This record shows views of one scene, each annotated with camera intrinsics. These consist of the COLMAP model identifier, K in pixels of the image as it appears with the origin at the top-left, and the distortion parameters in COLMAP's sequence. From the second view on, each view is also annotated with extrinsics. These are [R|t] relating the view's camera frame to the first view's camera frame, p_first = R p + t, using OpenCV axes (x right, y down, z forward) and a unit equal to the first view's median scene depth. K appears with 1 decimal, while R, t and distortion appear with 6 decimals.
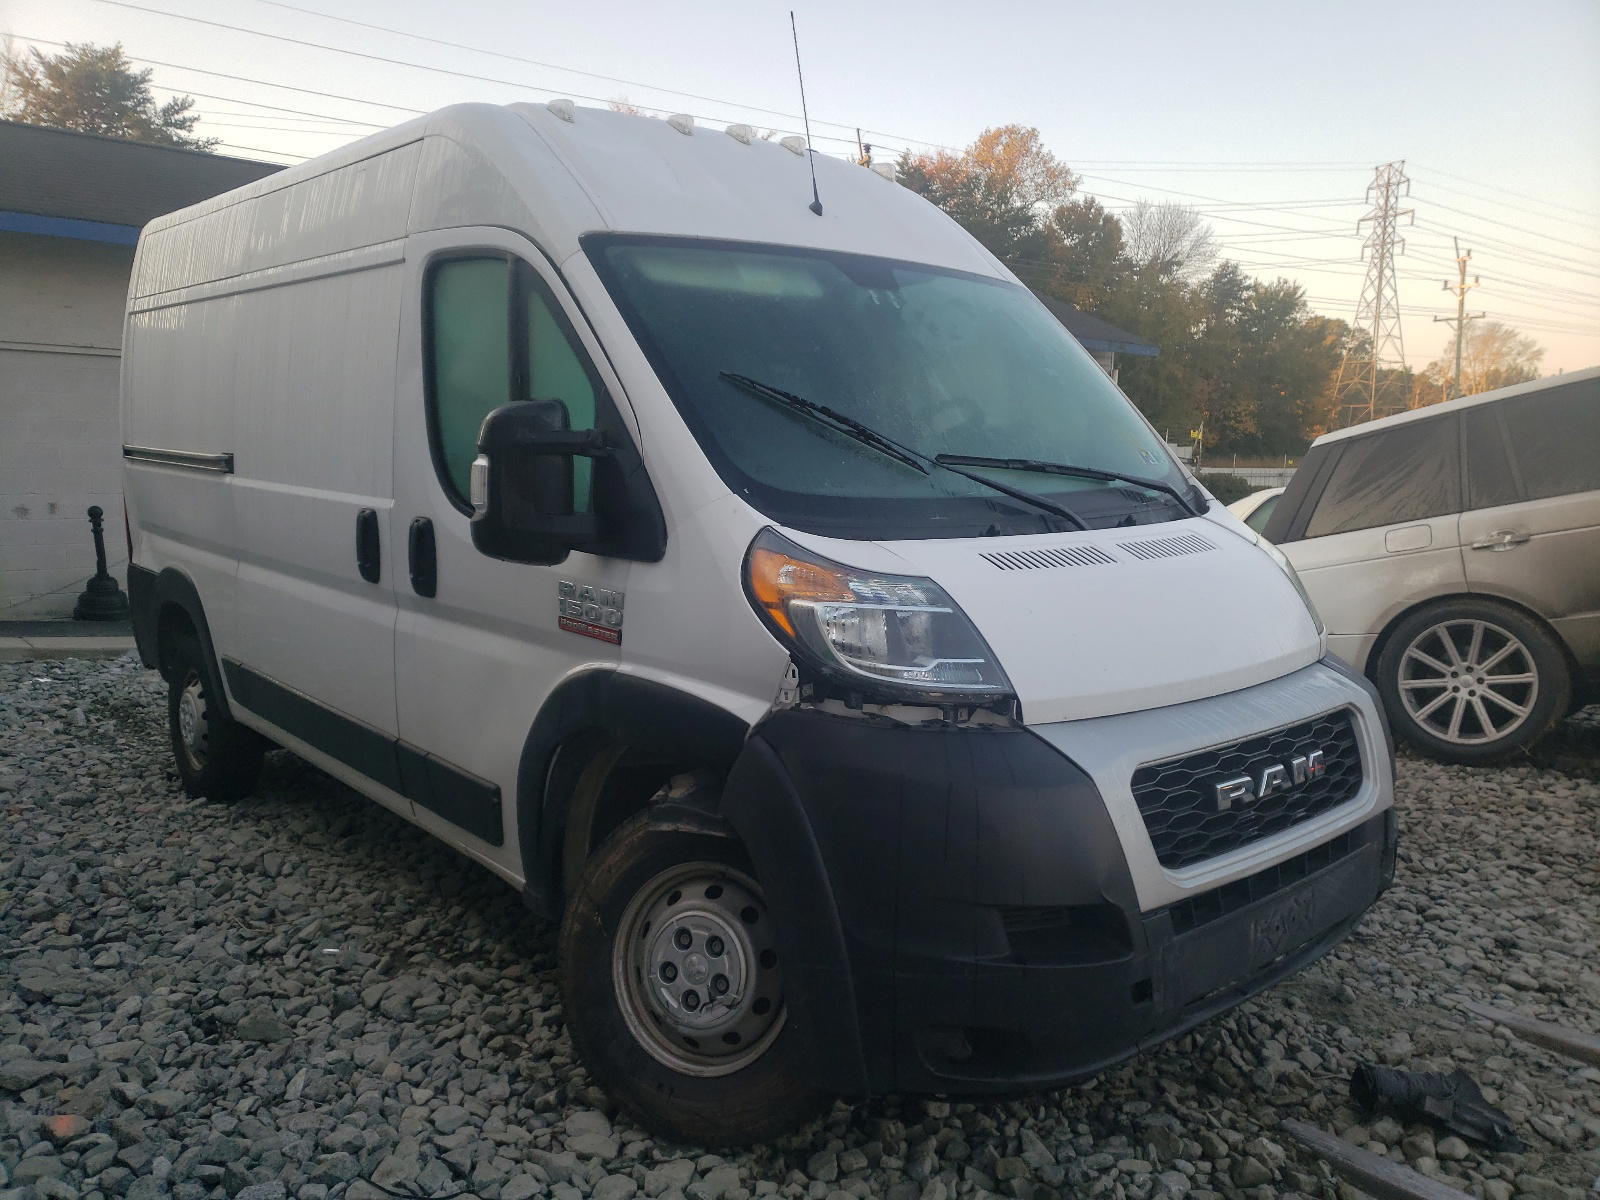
lens RADIAL K [[1236.0, 0, 800.0], [0, 1236.0, 600.0], [0, 0, 1]] dist [0.060099, -0.001868]
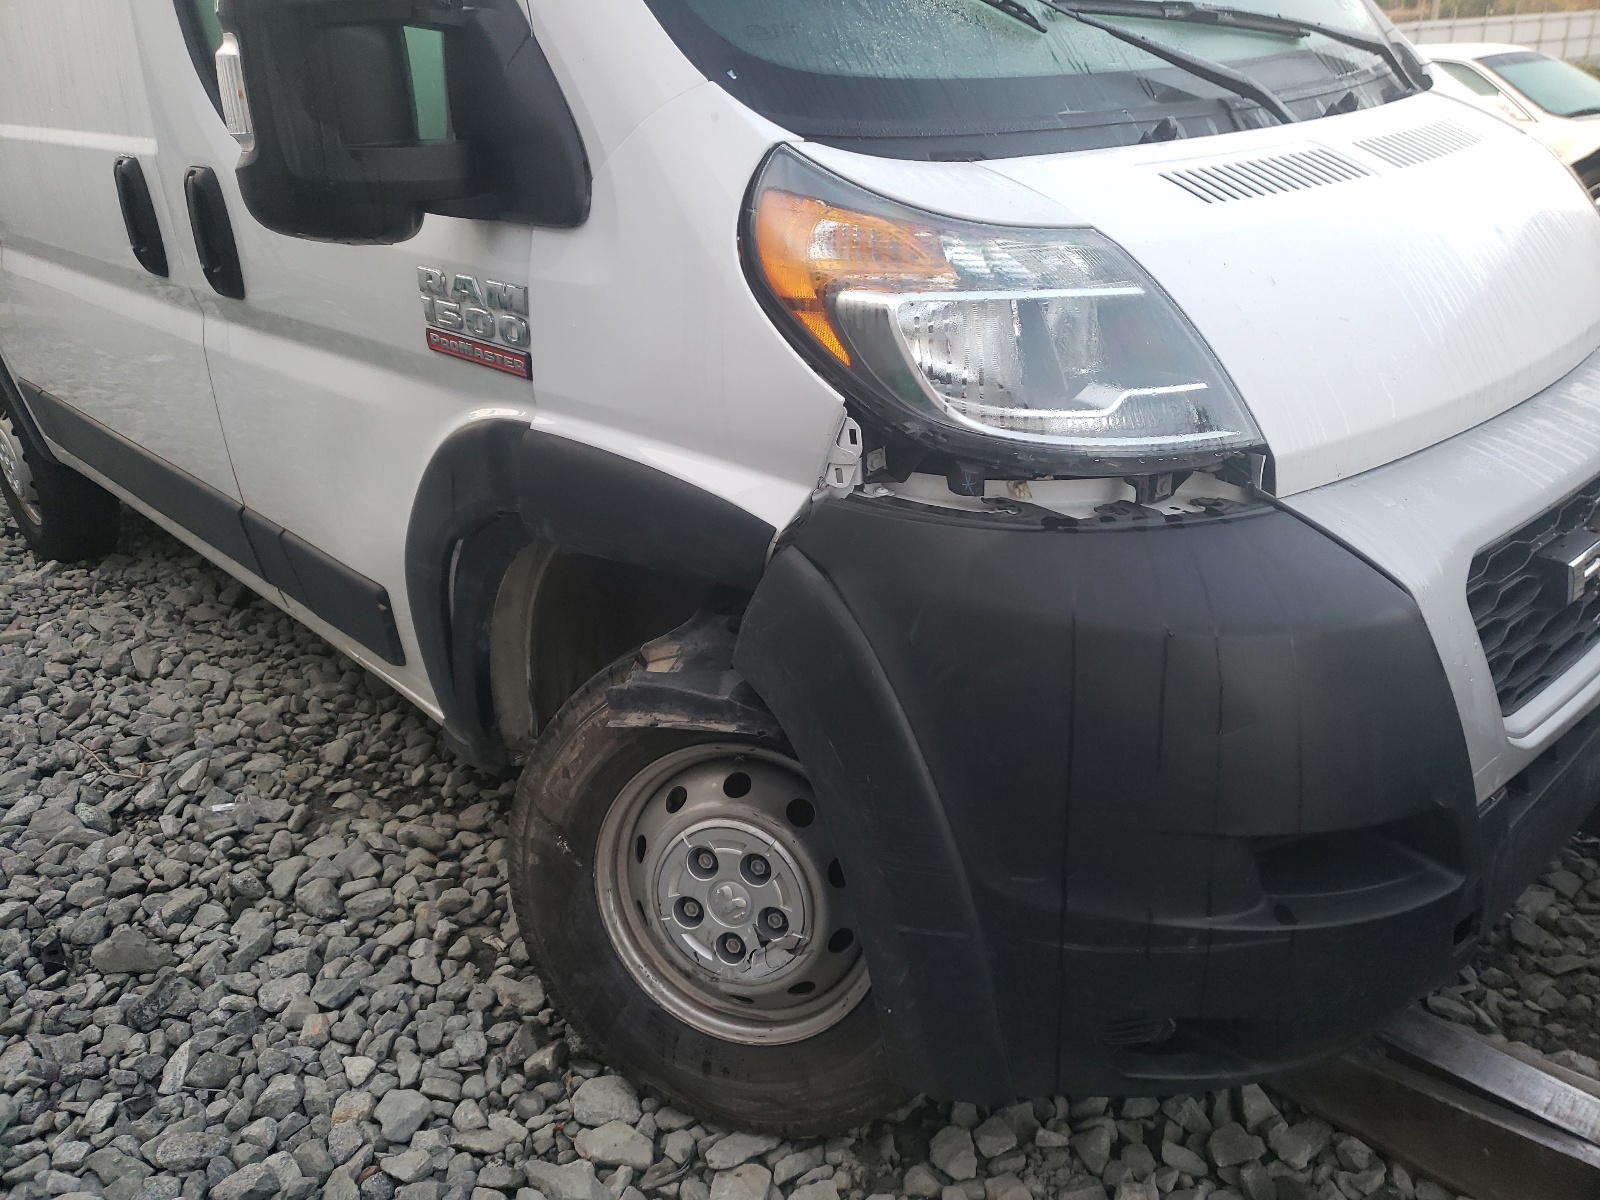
lens RADIAL K [[914.6, 0, 800.0], [0, 914.6, 600.0], [0, 0, 1]] dist [0.035347, -0.001547]
pose [[0.993236, -0.098144, 0.062049, -0.056206], [0.066021, 0.916941, 0.393523, -0.032235], [-0.095517, -0.386764, 0.917218, 0.539751]]
